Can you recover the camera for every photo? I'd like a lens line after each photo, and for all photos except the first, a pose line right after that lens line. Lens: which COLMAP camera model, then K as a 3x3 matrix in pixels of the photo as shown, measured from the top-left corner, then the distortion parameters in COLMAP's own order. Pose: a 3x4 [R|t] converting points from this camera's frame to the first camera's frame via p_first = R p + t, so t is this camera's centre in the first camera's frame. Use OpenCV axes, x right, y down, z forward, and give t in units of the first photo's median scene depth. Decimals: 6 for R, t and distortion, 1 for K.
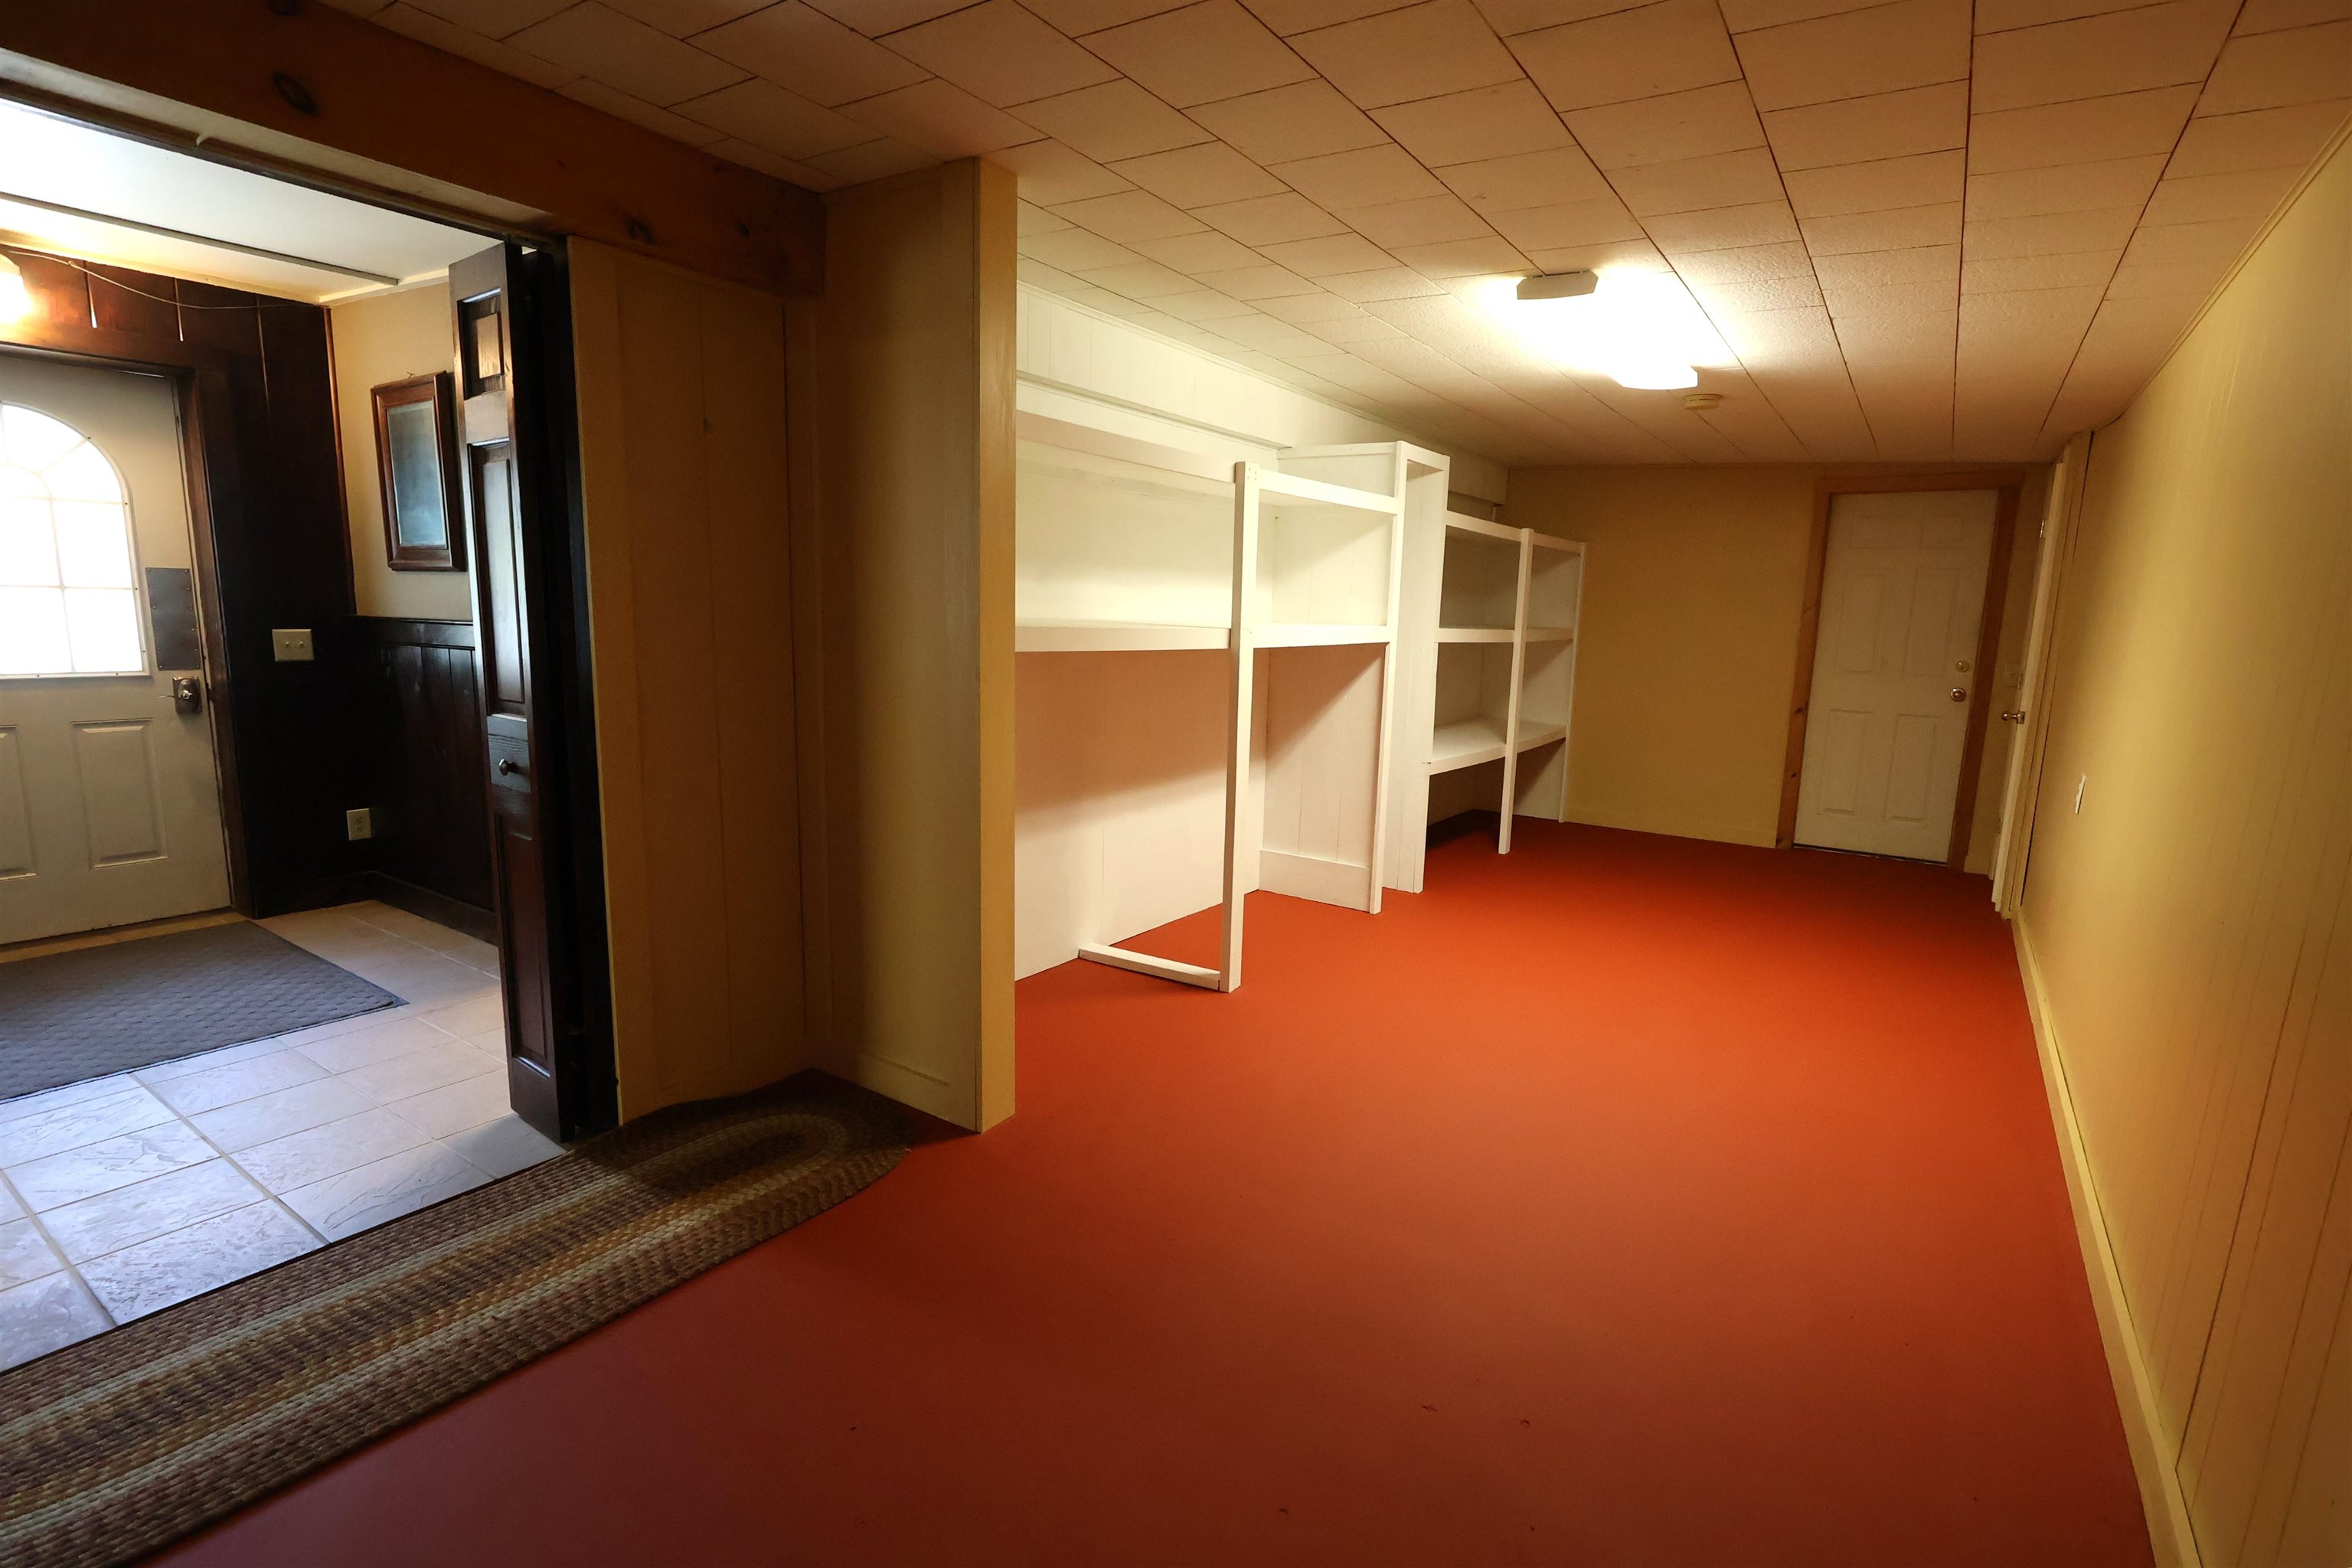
lens RADIAL K [[1110.4, 0, 1182.3], [0, 1110.4, 782.0], [0, 0, 1]] dist [0.004153, 0.000432]
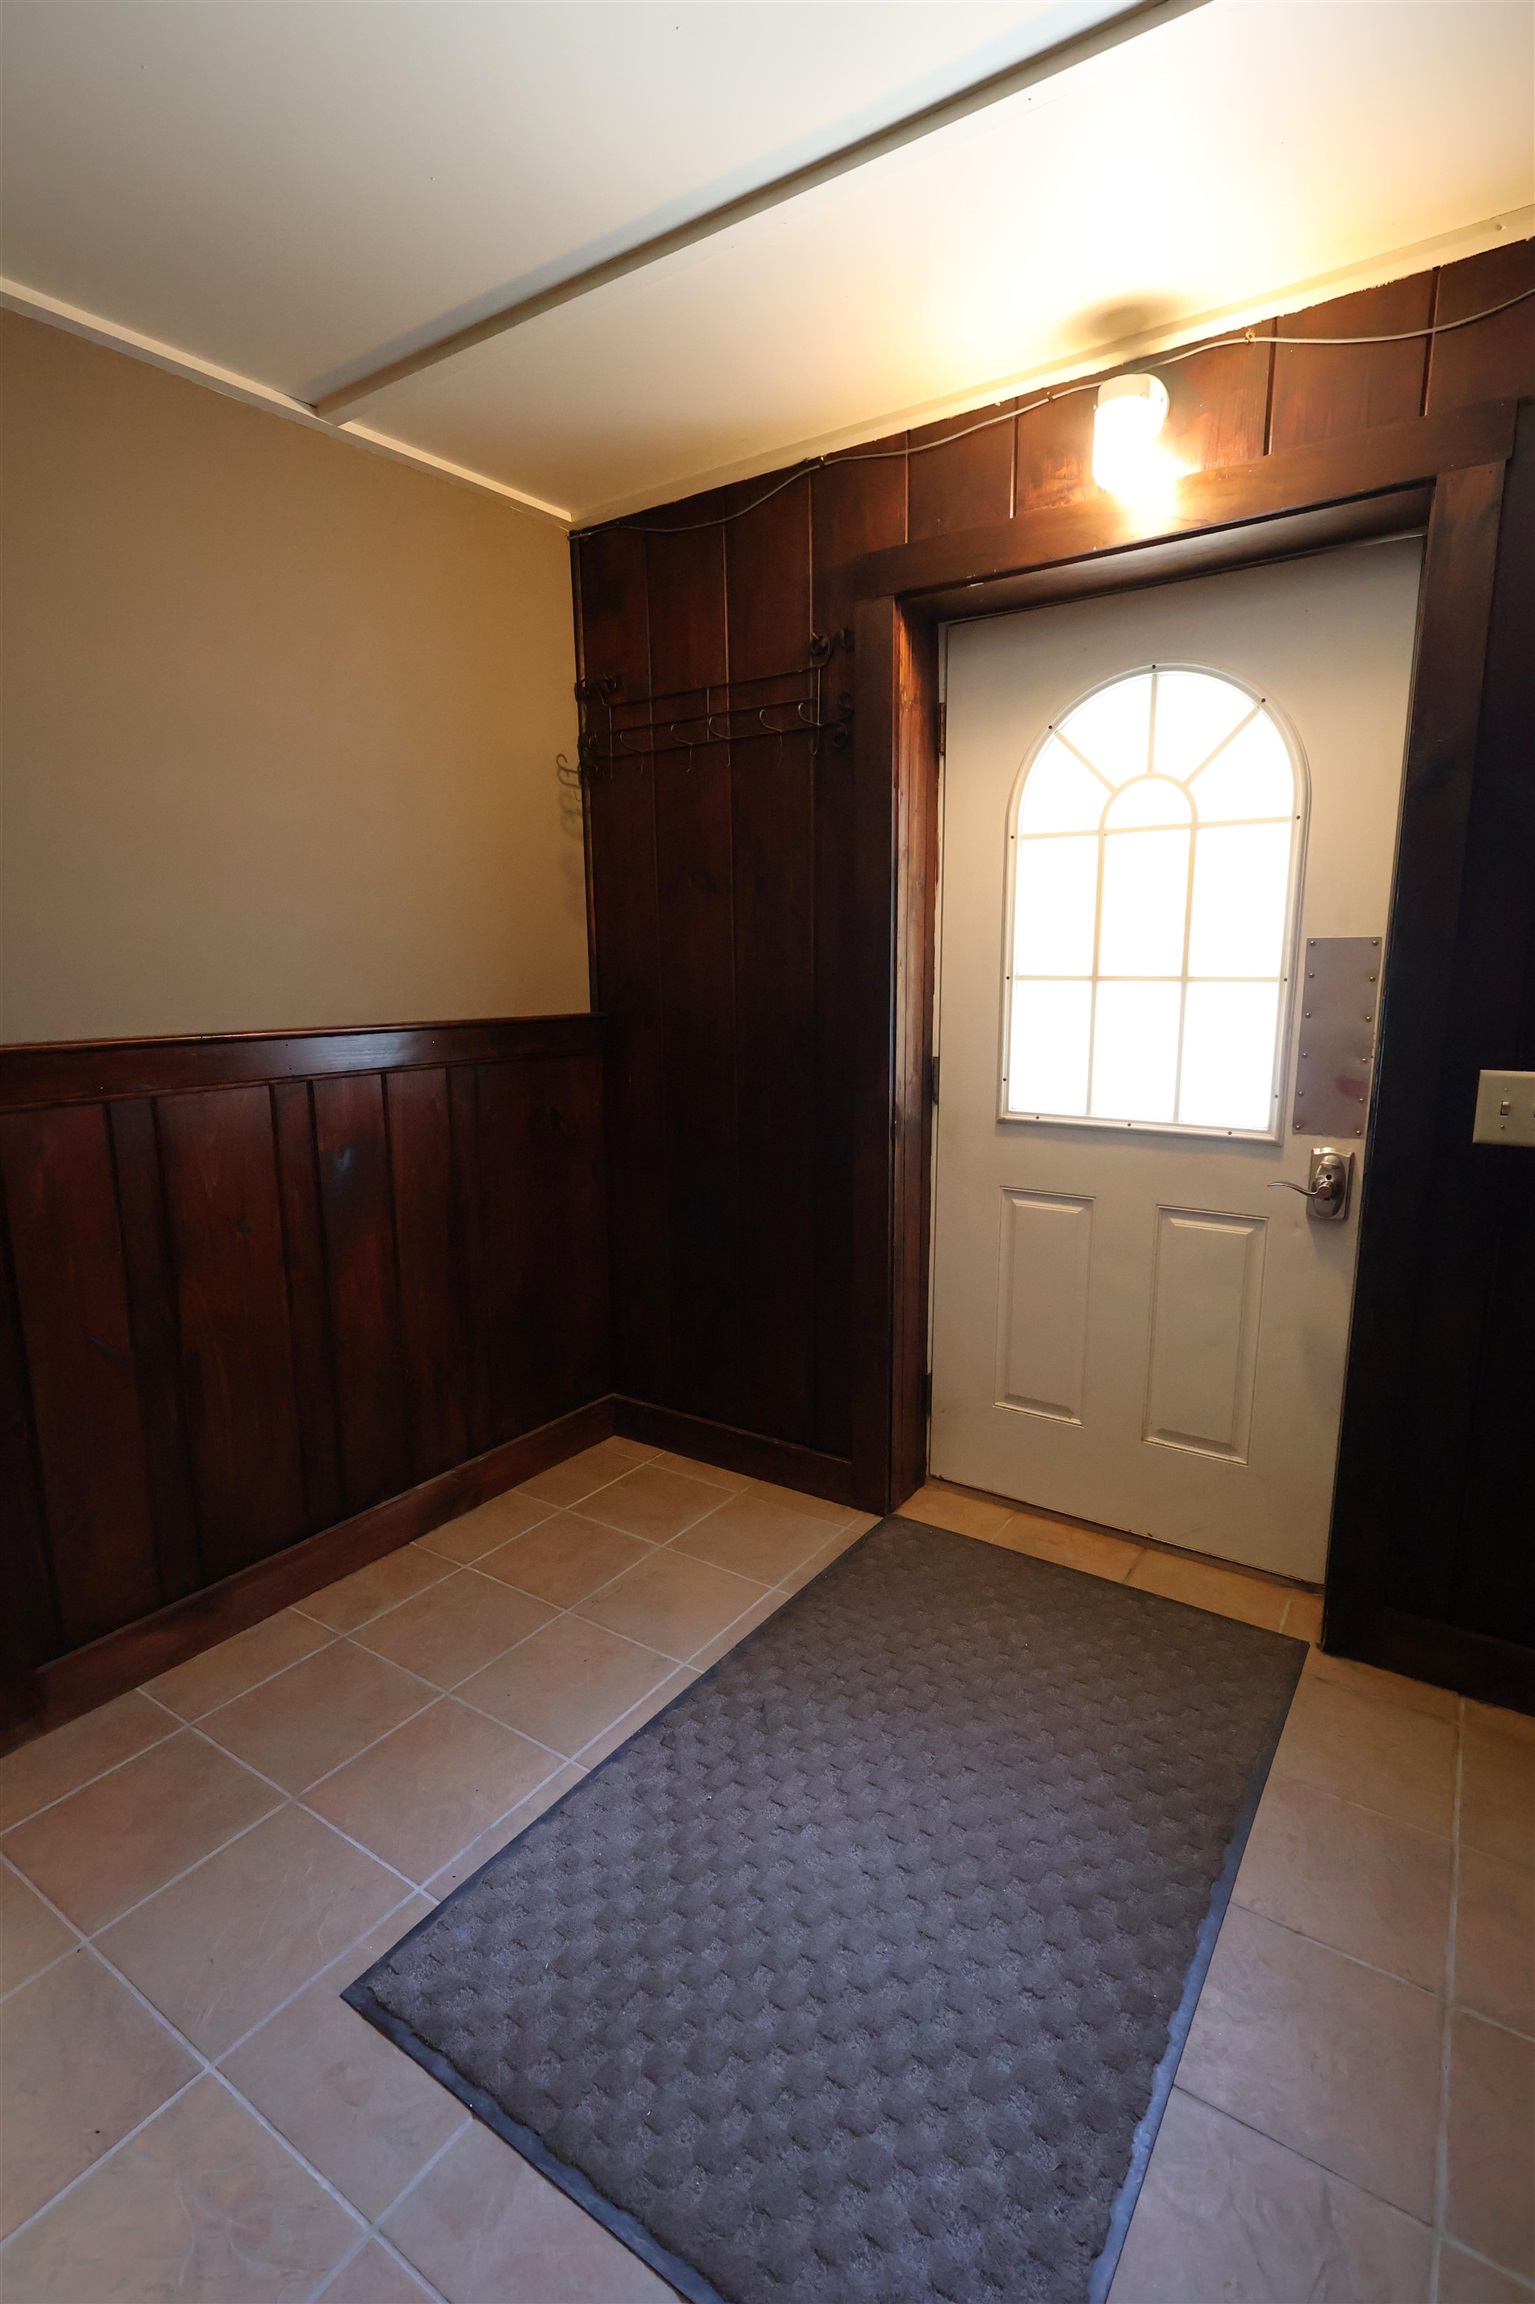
lens RADIAL K [[1087.7, 0, 773.0], [0, 1087.7, 1151.1], [0, 0, 1]] dist [0.004153, 0.000432]
pose [[0.024150, 0.145763, -0.989025, -0.416934], [-0.158898, 0.977296, 0.140154, -0.126934], [0.987000, 0.153769, 0.046763, 0.743773]]
